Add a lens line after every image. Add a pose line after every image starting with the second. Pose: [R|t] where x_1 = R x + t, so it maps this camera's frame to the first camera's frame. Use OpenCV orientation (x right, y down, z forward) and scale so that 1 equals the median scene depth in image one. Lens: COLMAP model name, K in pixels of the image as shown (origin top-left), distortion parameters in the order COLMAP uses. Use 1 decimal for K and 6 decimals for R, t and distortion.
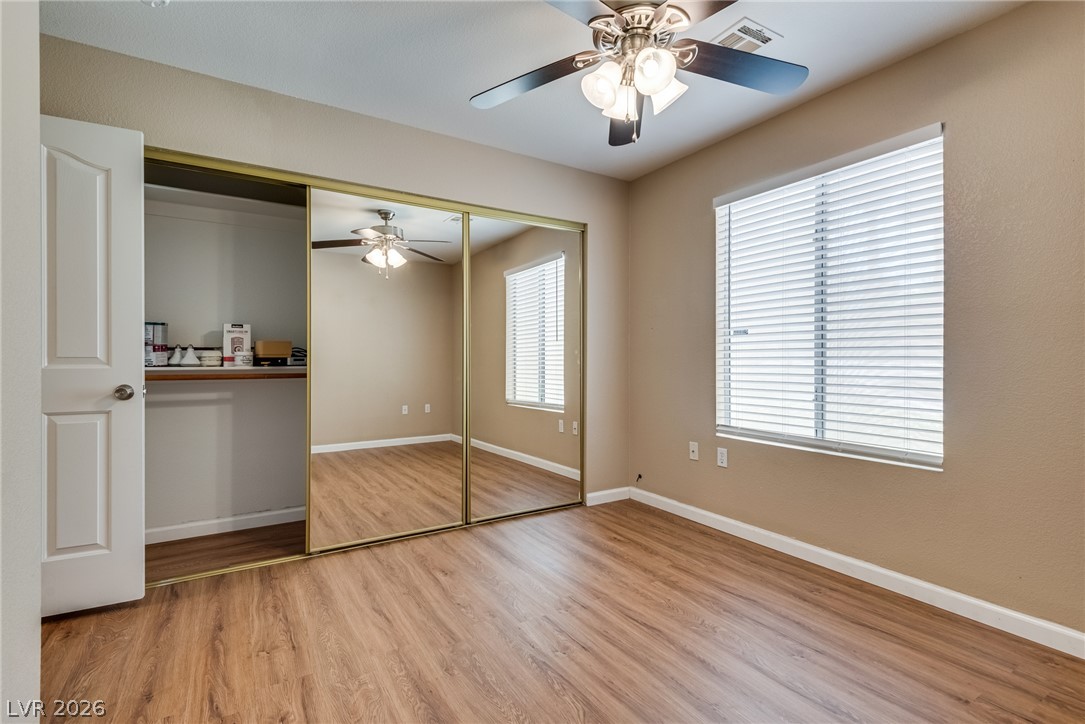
lens RADIAL K [[501.0, 0, 546.5], [0, 501.0, 359.5], [0, 0, 1]] dist [0.010843, -0.002981]
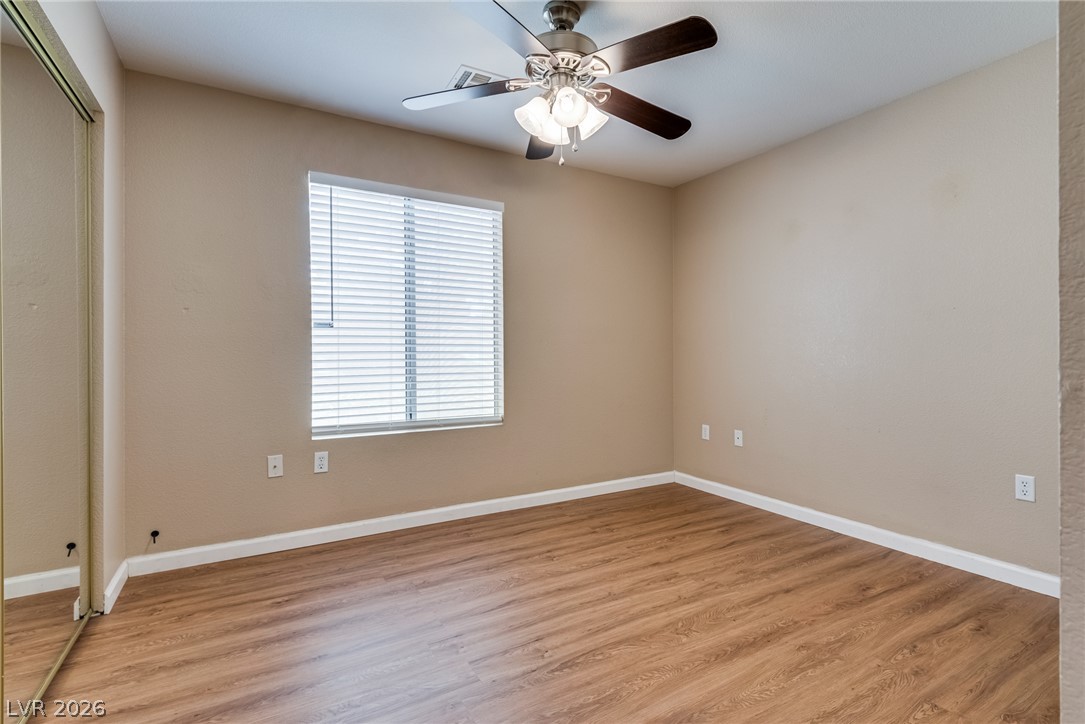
lens RADIAL K [[501.2, 0, 567.0], [0, 501.2, 354.4], [0, 0, 1]] dist [0.012248, -0.006327]
pose [[0.026871, -0.006077, 0.999620, -0.670006], [0.002265, 0.999979, 0.006018, -0.004608], [-0.999636, 0.002102, 0.026884, 0.657478]]
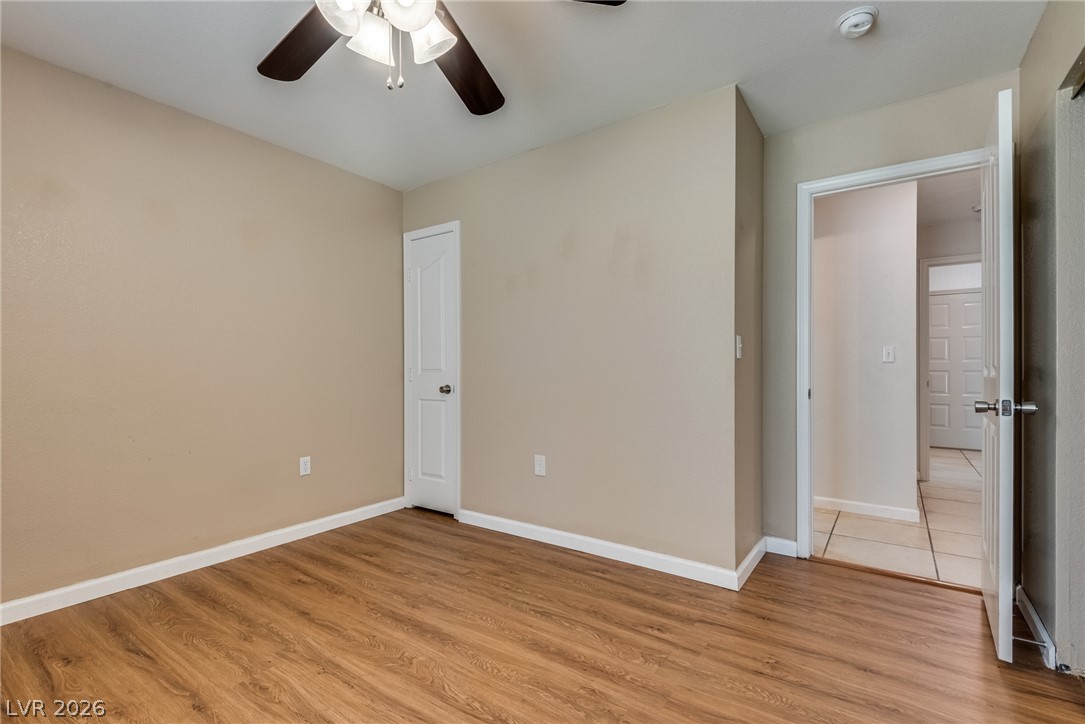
lens RADIAL K [[501.2, 0, 523.8], [0, 501.2, 375.6], [0, 0, 1]] dist [0.012248, -0.006327]
pose [[-0.937718, 0.001081, -0.347396, 0.172255], [-0.002370, 0.999952, 0.009510, 0.003800], [0.347390, 0.009741, -0.937670, 1.225423]]
